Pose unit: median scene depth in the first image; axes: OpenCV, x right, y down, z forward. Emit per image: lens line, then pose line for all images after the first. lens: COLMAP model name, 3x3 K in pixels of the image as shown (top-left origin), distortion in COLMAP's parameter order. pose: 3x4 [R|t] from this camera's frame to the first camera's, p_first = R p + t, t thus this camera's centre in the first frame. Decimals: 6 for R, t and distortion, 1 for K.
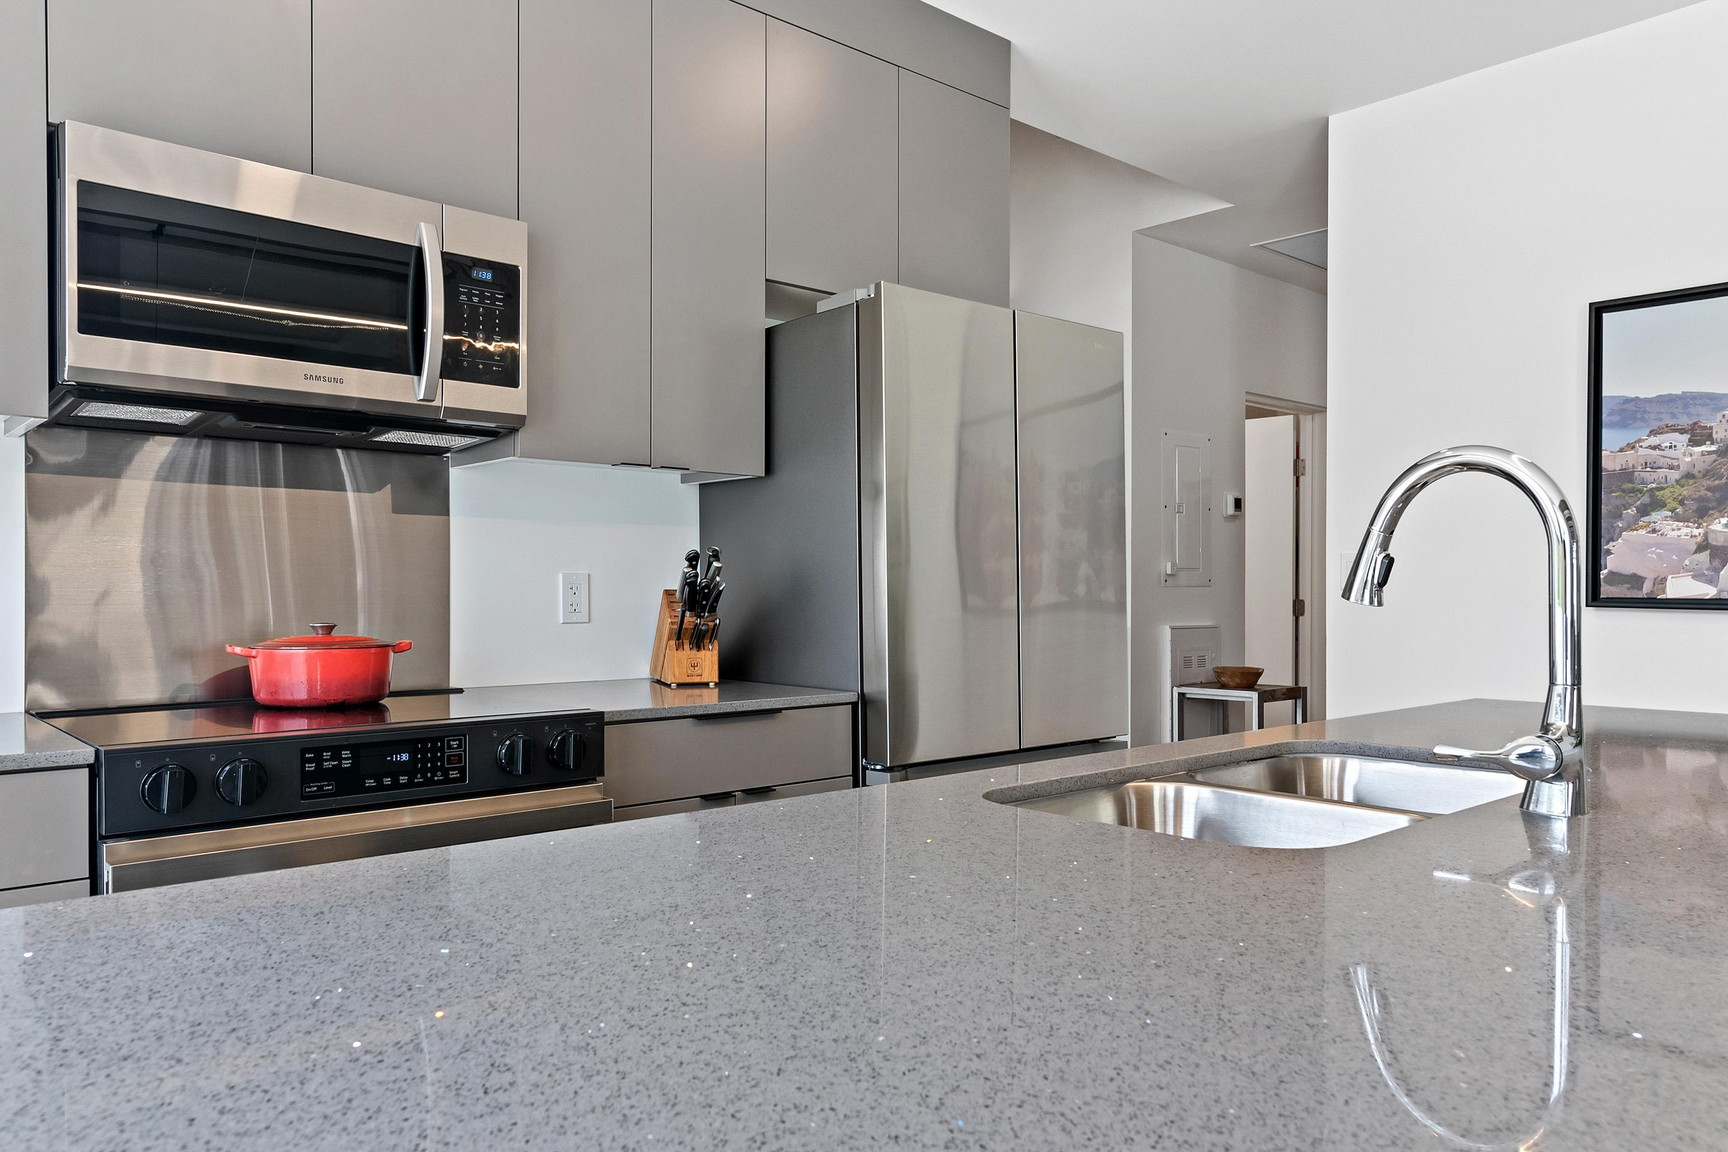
lens RADIAL K [[1229.9, 0, 828.7], [0, 1229.9, 599.0], [0, 0, 1]] dist [0.006869, 0.006418]
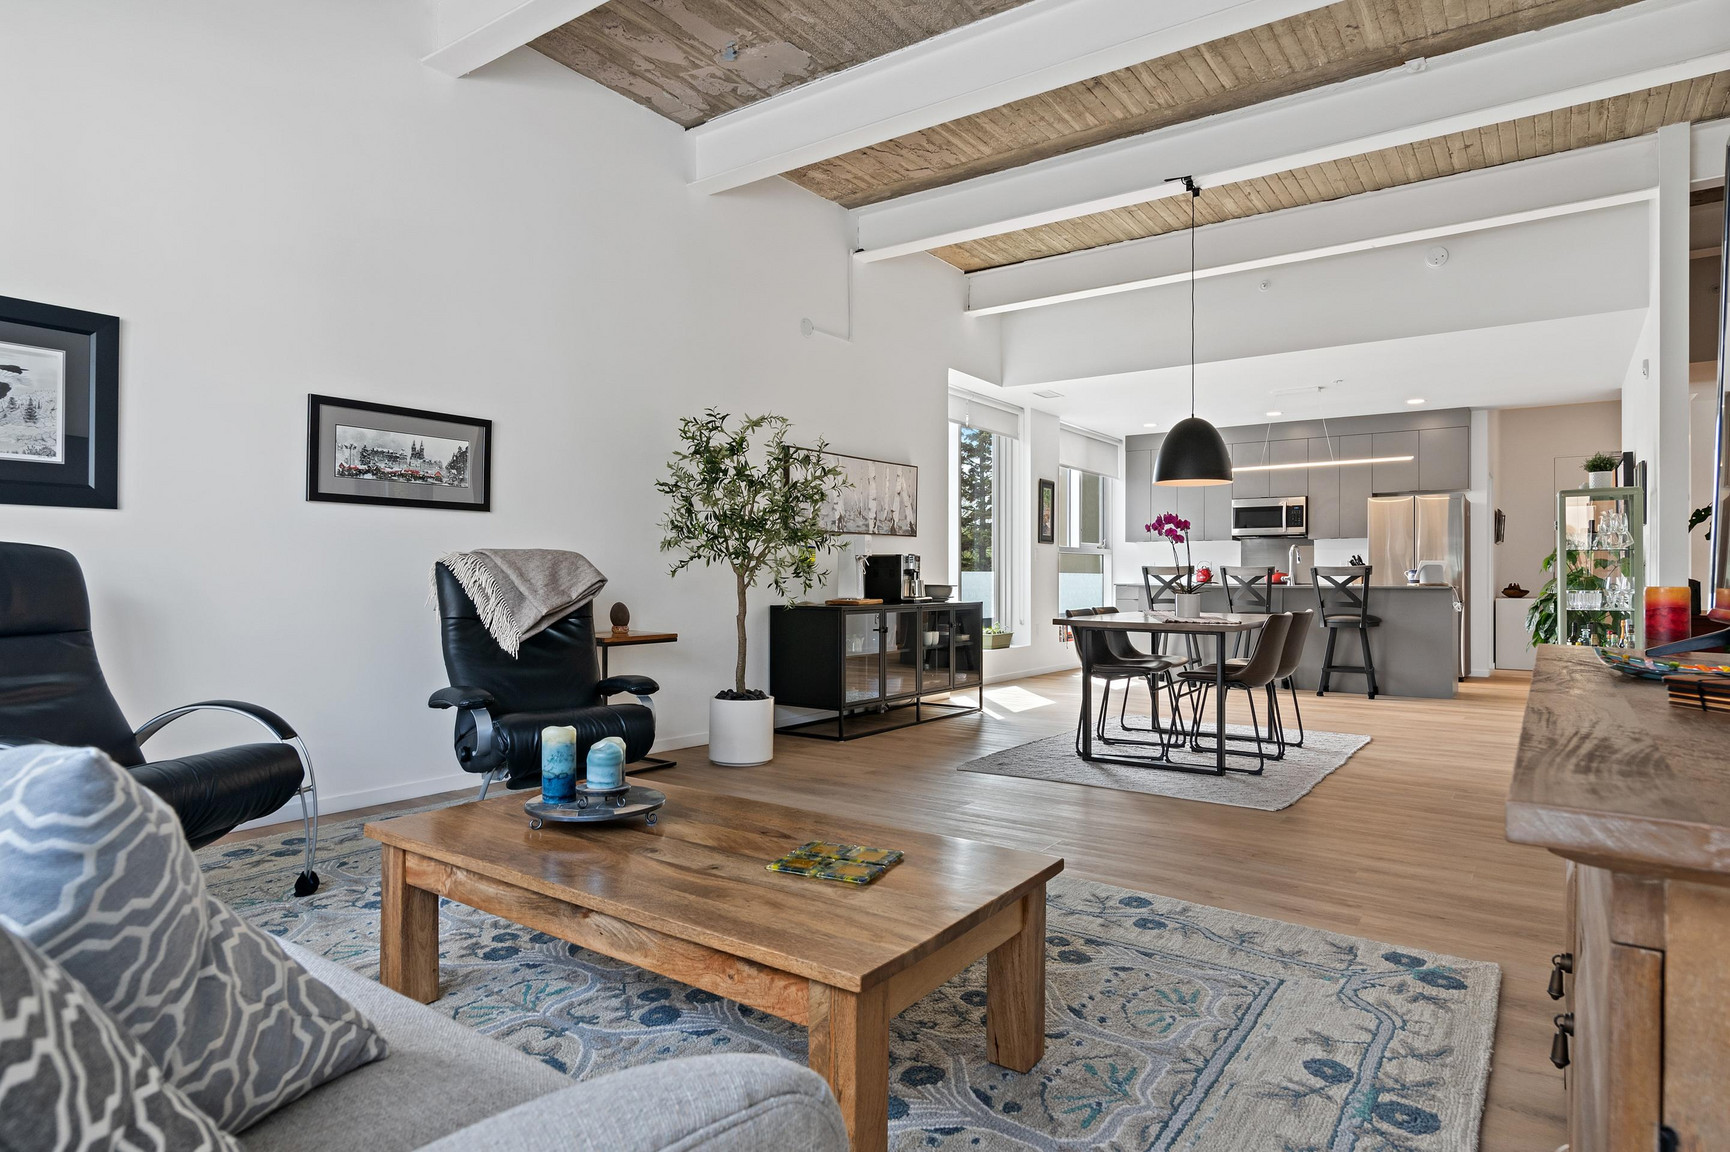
lens RADIAL K [[963.7, 0, 899.6], [0, 963.7, 572.8], [0, 0, 1]] dist [-0.010000, 0.004877]
pose [[0.266070, -0.008695, -0.963915, 2.980399], [-0.013095, 0.999834, -0.012634, 0.100400], [0.963865, 0.015984, 0.265912, -1.655390]]
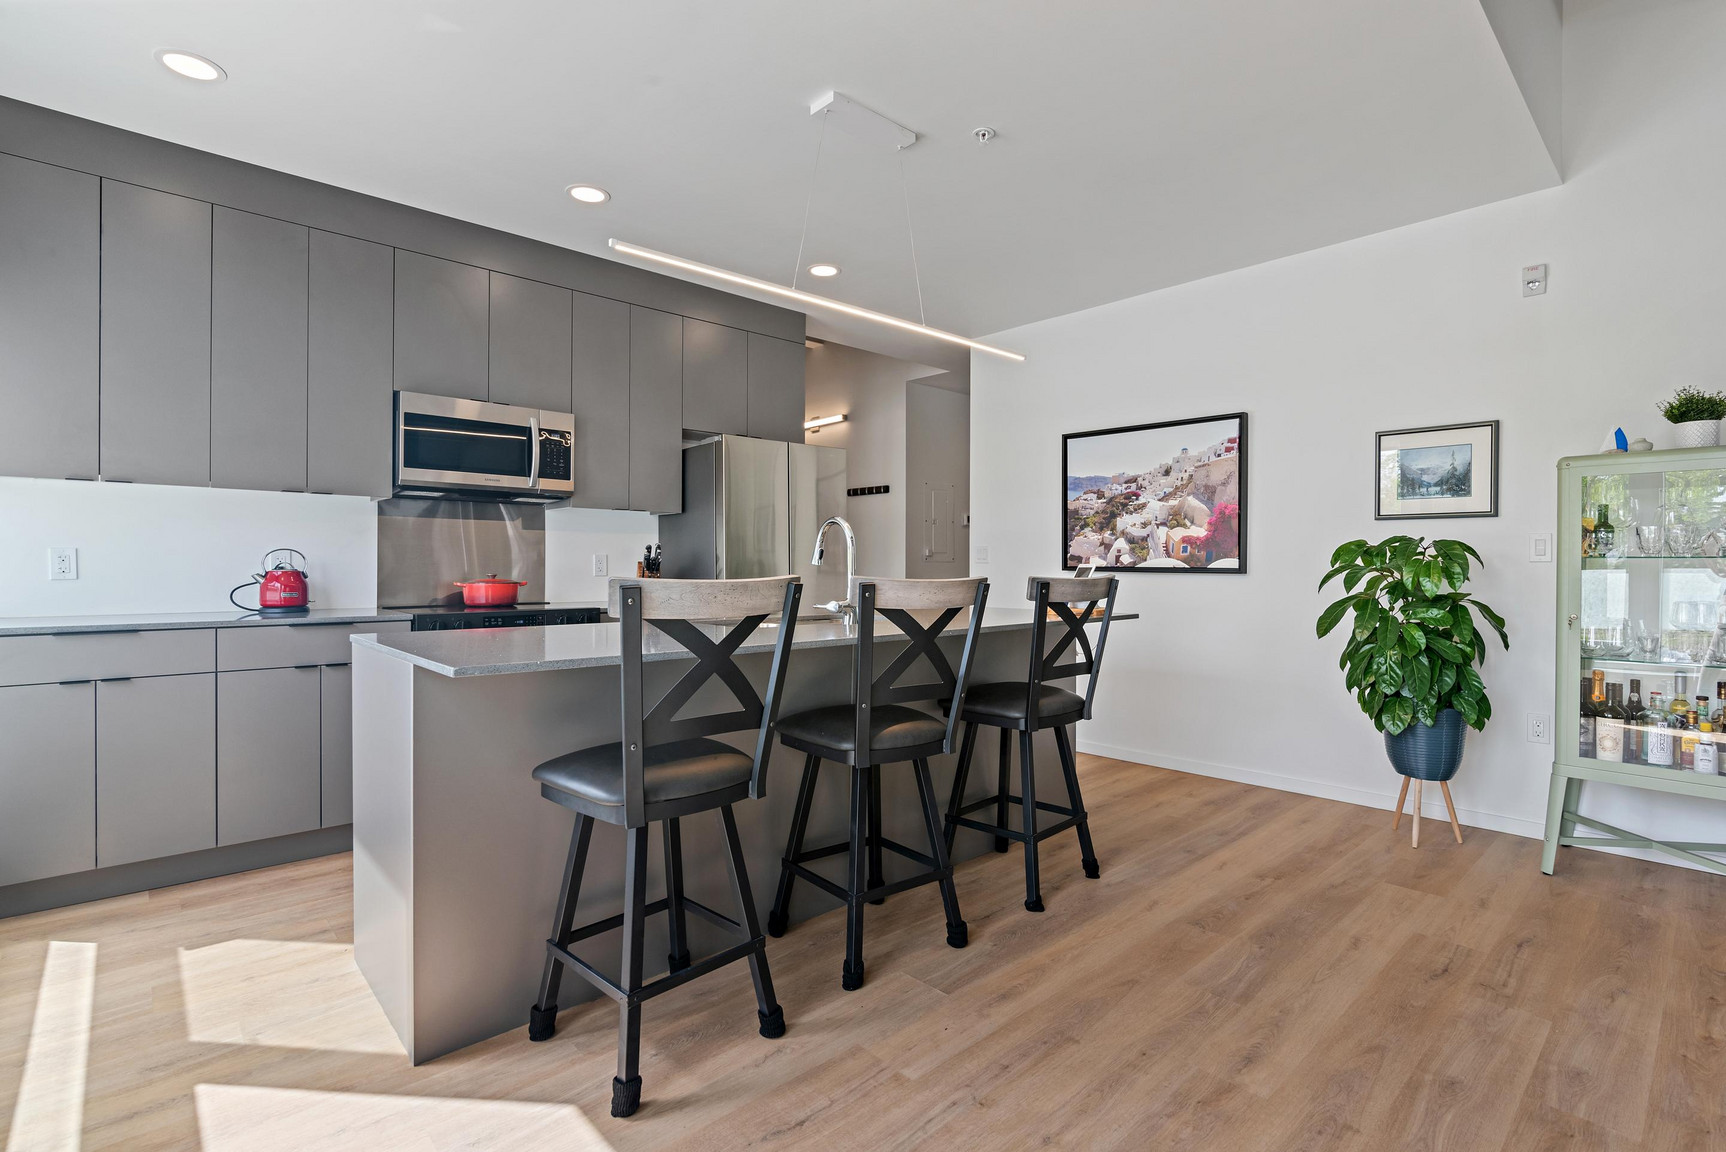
lens RADIAL K [[826.4, 0, 837.6], [0, 826.4, 566.2], [0, 0, 1]] dist [0.001254, 0.003263]
pose [[0.999992, 0.000906, 0.003979, 0.245214], [-0.000857, 0.999925, -0.012239, 0.020344], [-0.003989, 0.012236, 0.999917, -0.586544]]
